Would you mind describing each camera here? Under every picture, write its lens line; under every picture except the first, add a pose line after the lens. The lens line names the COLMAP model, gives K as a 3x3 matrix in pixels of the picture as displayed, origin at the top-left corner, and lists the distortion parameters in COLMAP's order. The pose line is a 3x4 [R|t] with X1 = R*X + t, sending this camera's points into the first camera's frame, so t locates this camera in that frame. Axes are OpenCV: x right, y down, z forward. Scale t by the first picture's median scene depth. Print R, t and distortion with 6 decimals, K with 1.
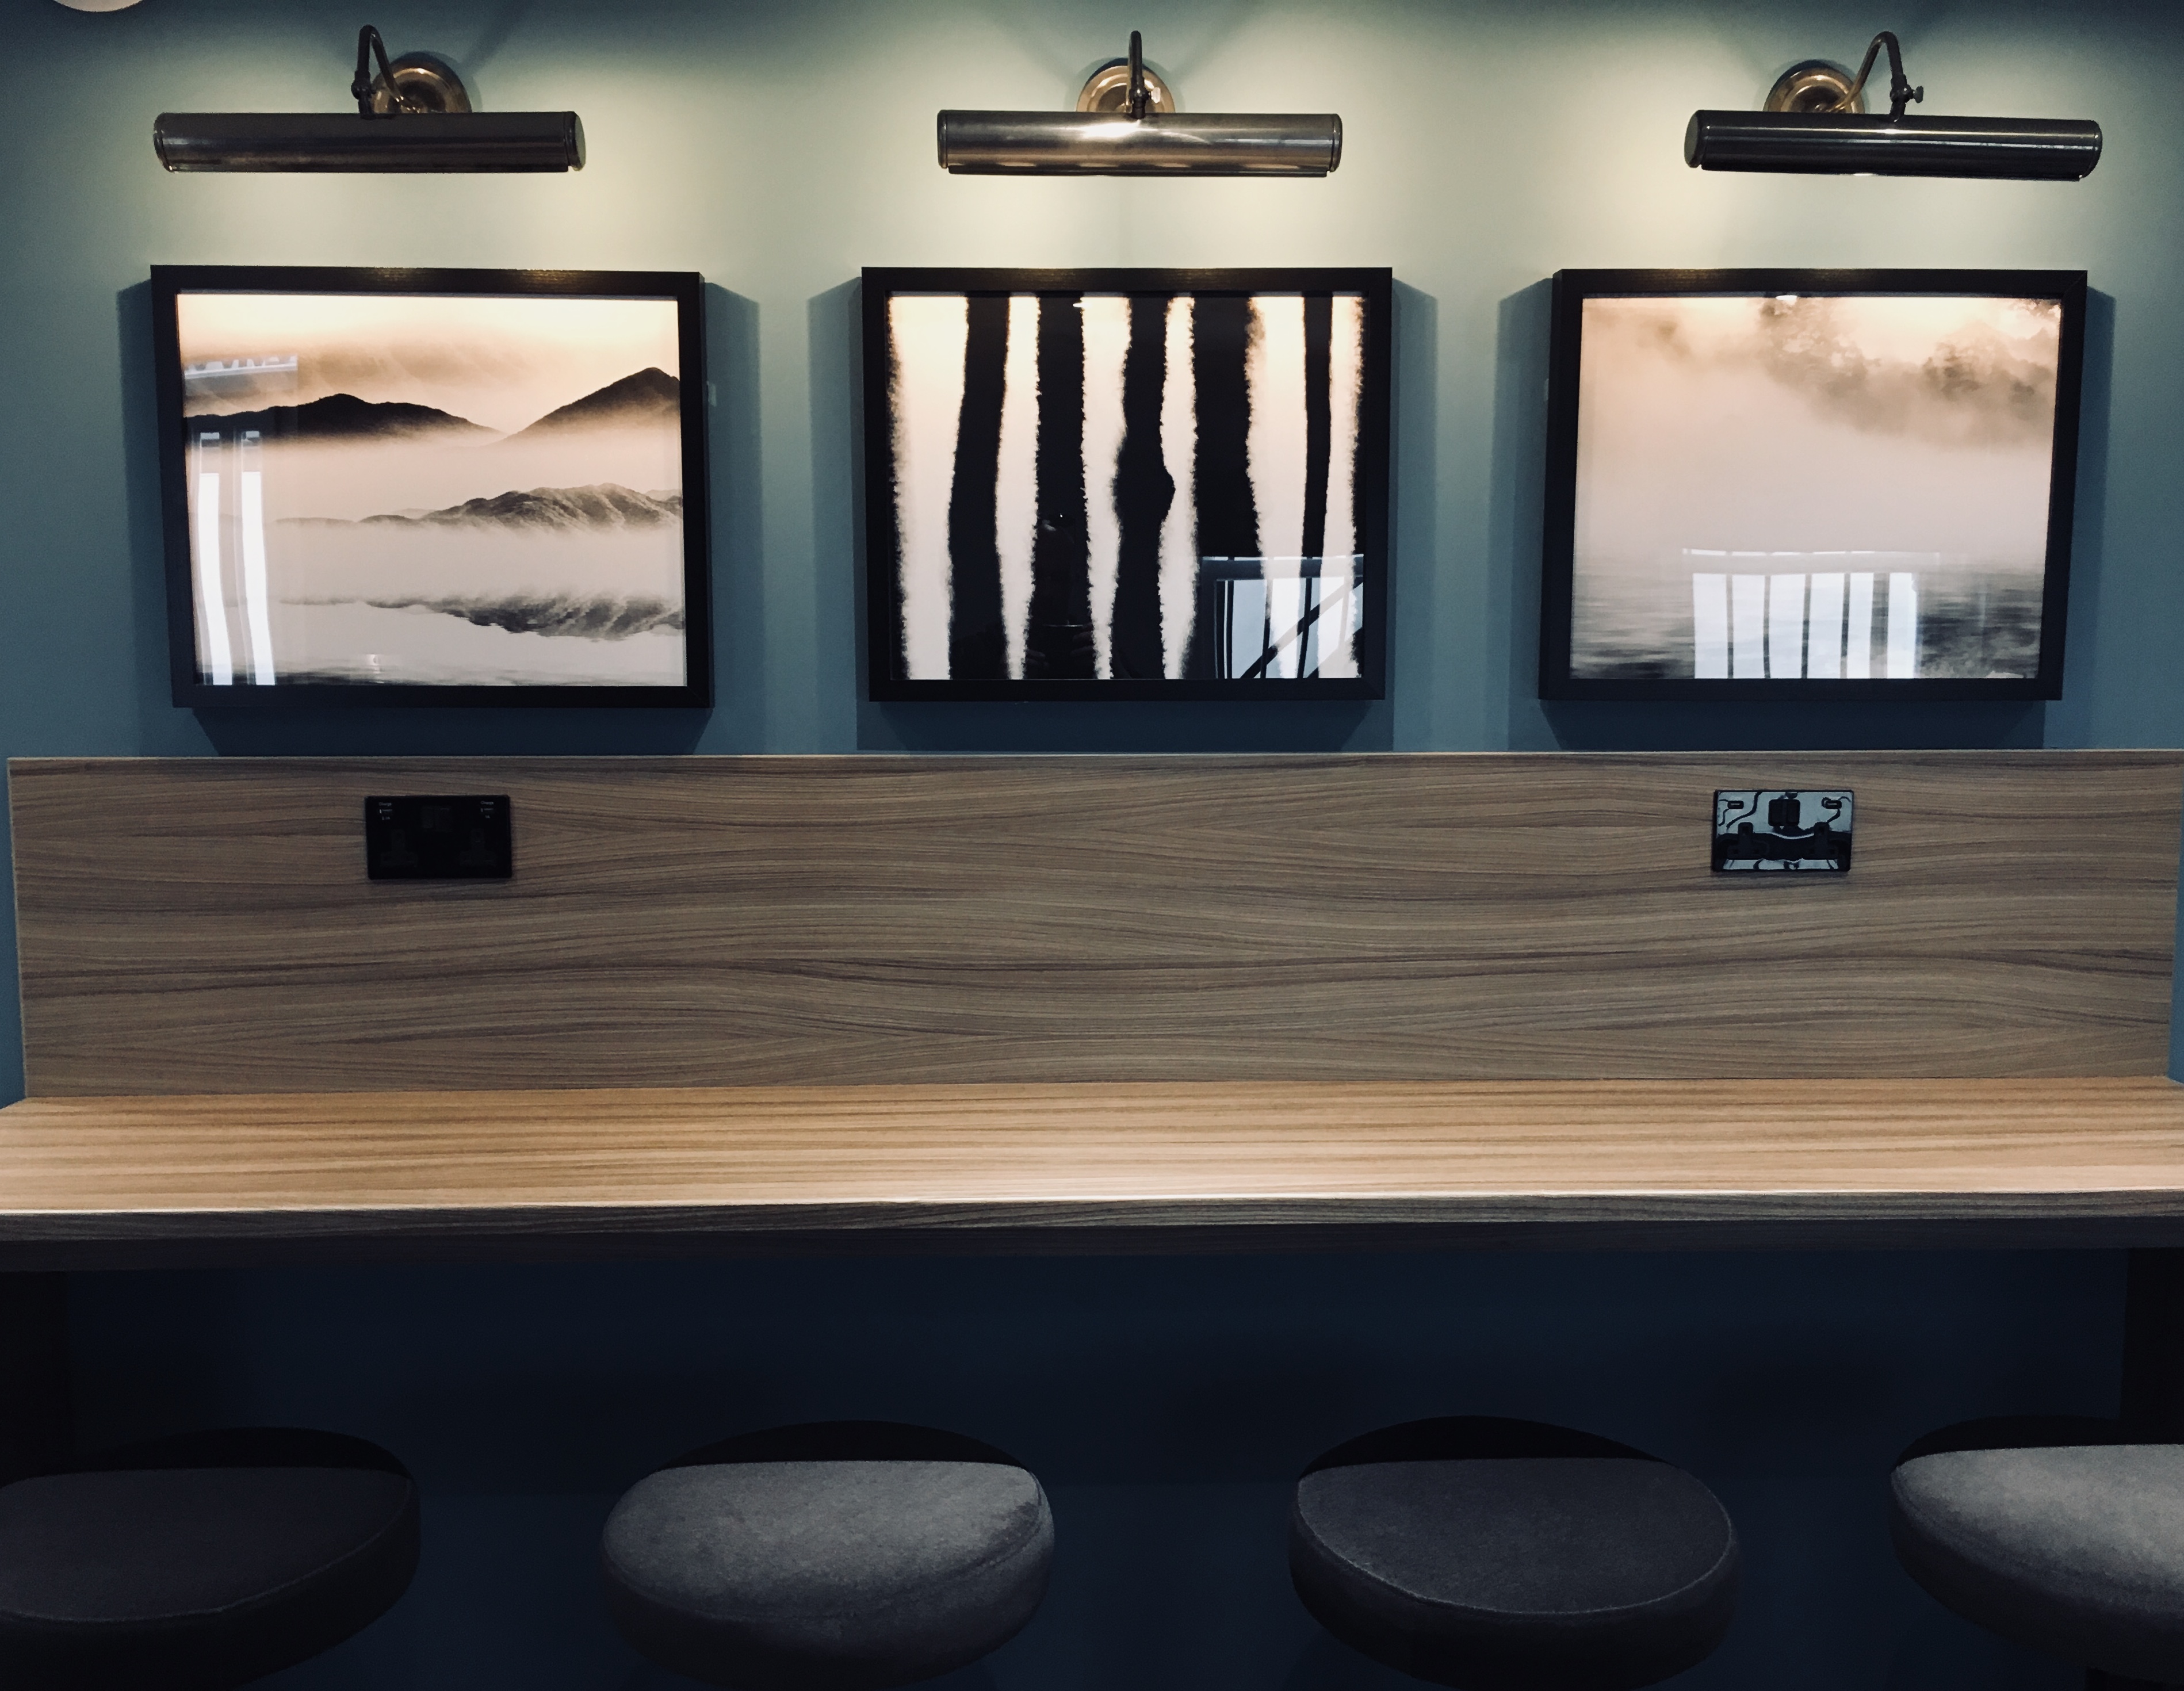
lens RADIAL K [[1979.8, 0, 1093.2], [0, 1979.8, 847.9], [0, 0, 1]] dist [0.065506, -0.036999]
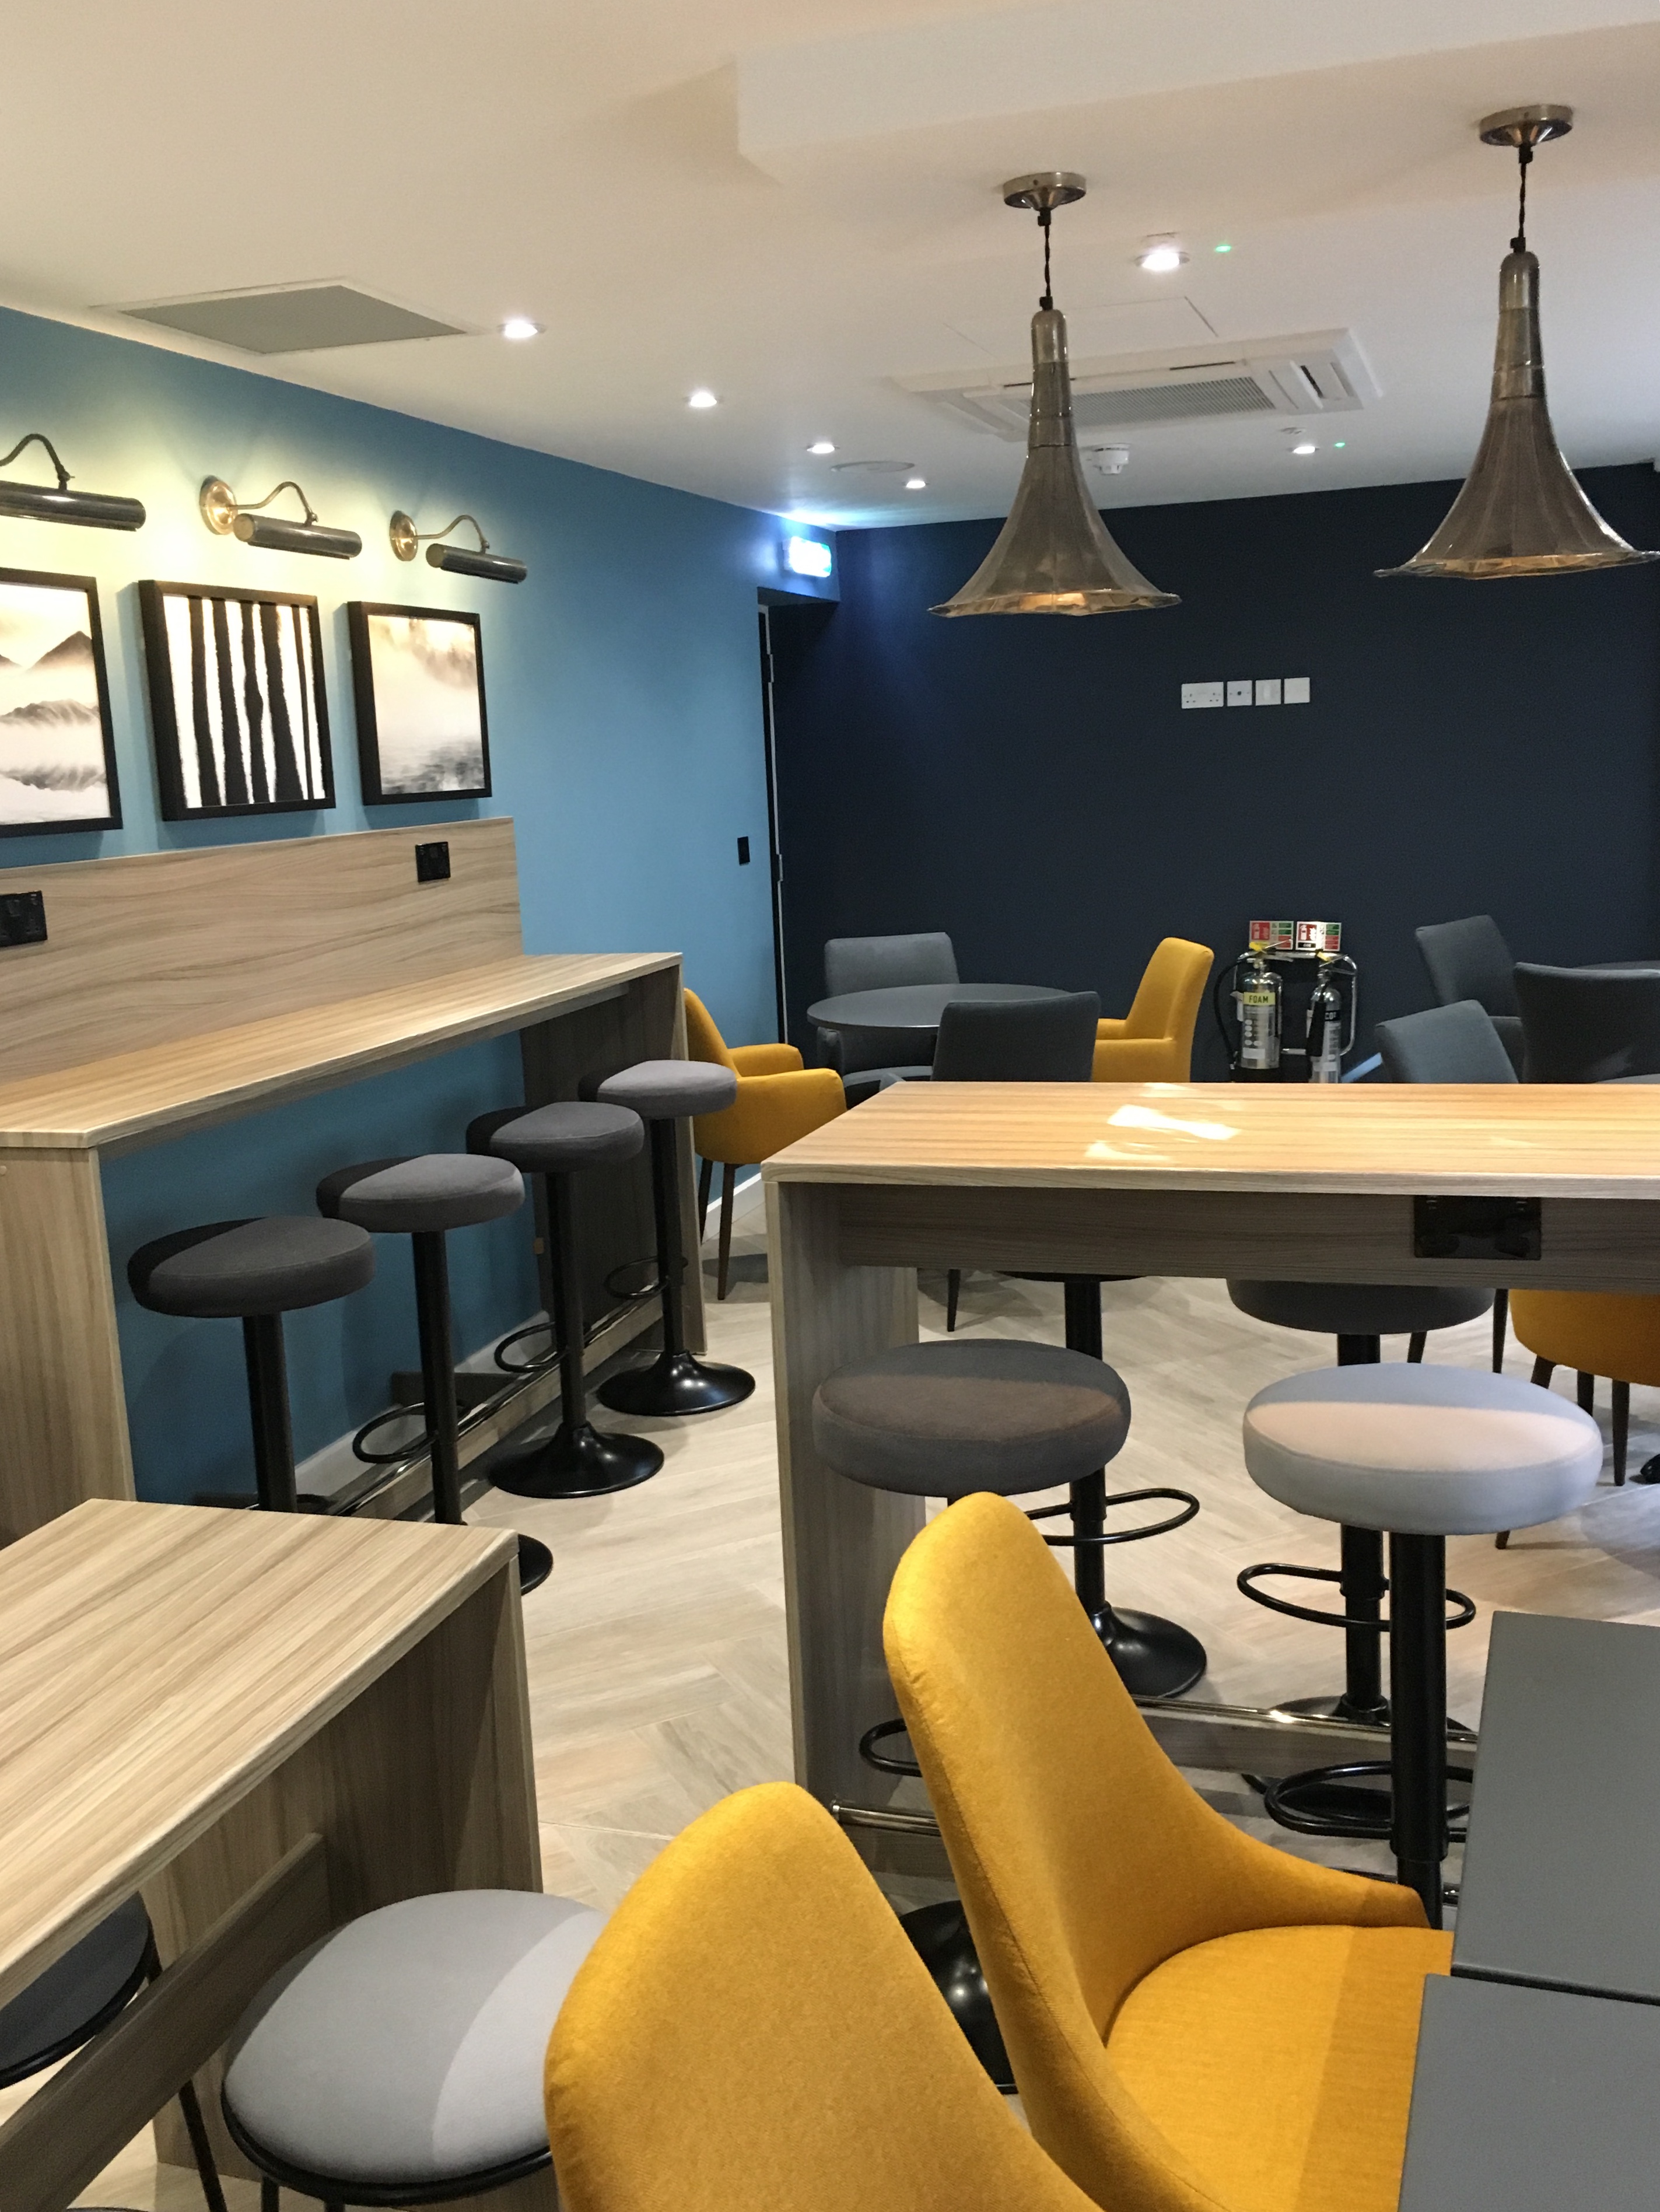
lens RADIAL K [[2010.8, 0, 833.7], [0, 2010.8, 1100.8], [0, 0, 1]] dist [0.033309, 0.000000]
pose [[0.340300, -0.178654, 0.923189, -1.657500], [0.146876, 0.979834, 0.135475, 0.014429], [-0.928775, 0.089492, 0.359678, -0.190992]]
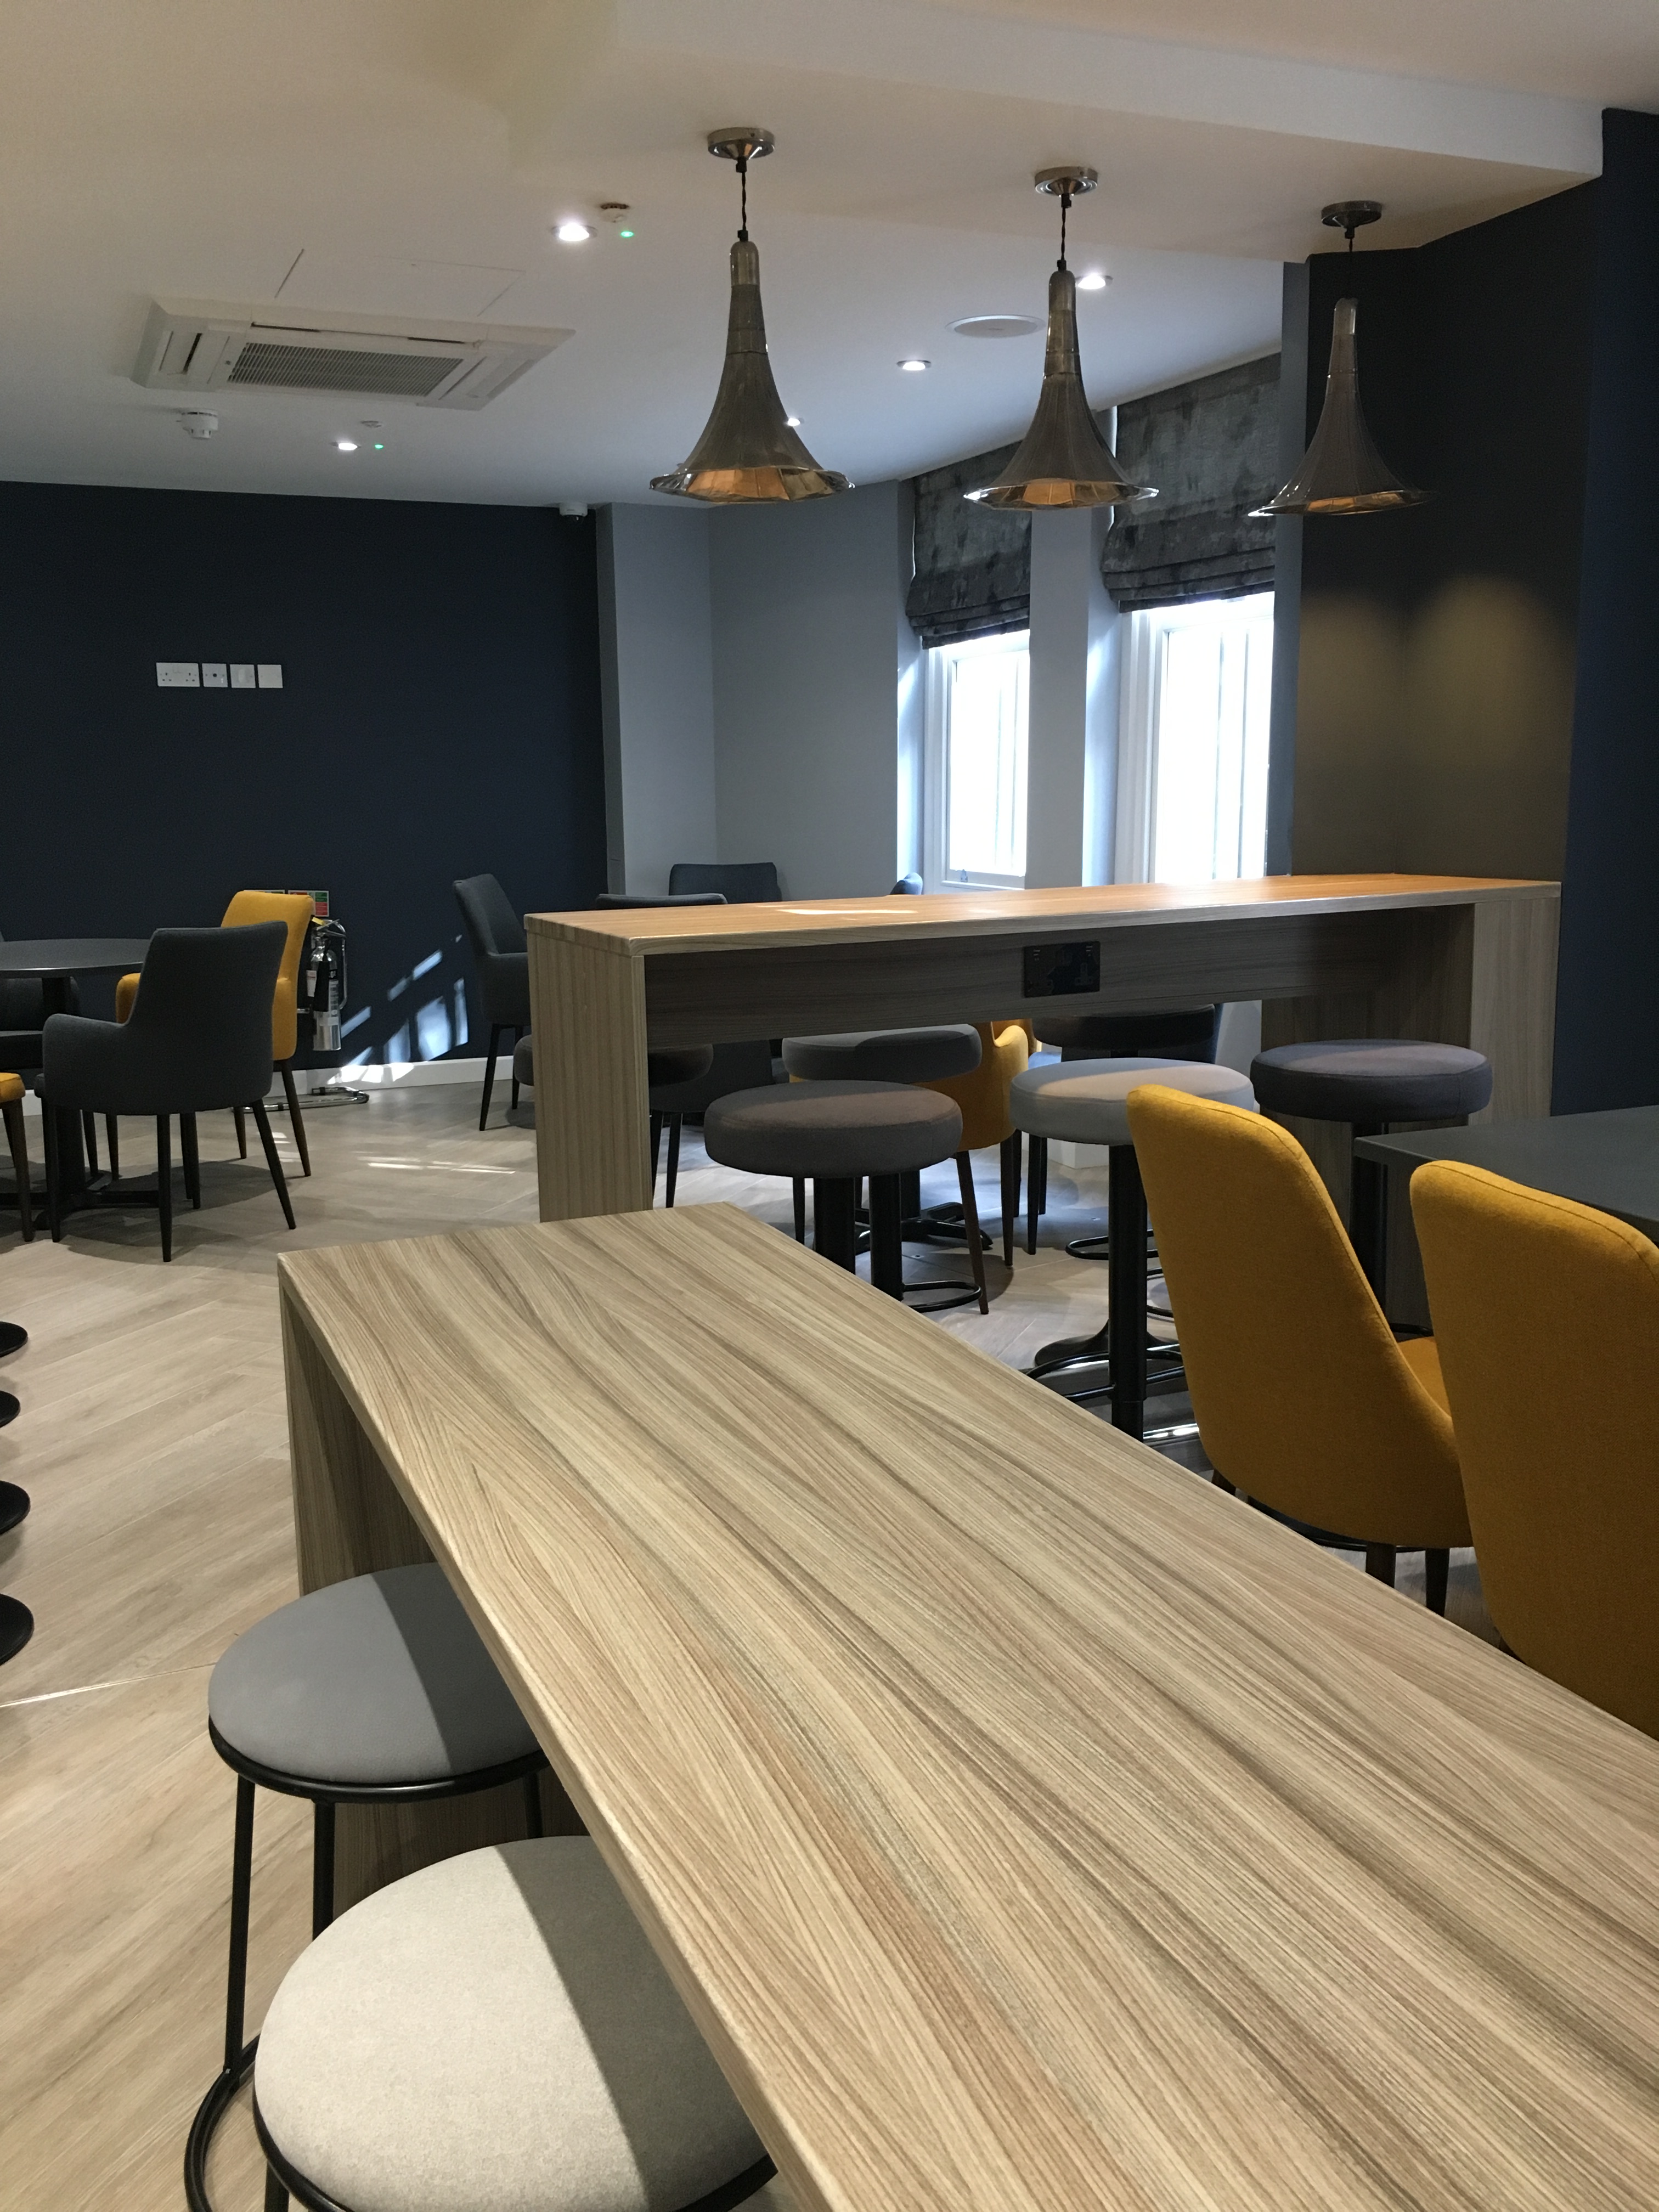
lens RADIAL K [[1906.4, 0, 820.8], [0, 1906.4, 1107.6], [0, 0, 1]] dist [0.055378, -0.066362]
pose [[-0.366512, -0.152810, 0.917779, -1.825654], [0.116283, 0.971163, 0.208136, 0.063822], [-0.923118, 0.183007, -0.338174, 0.623635]]
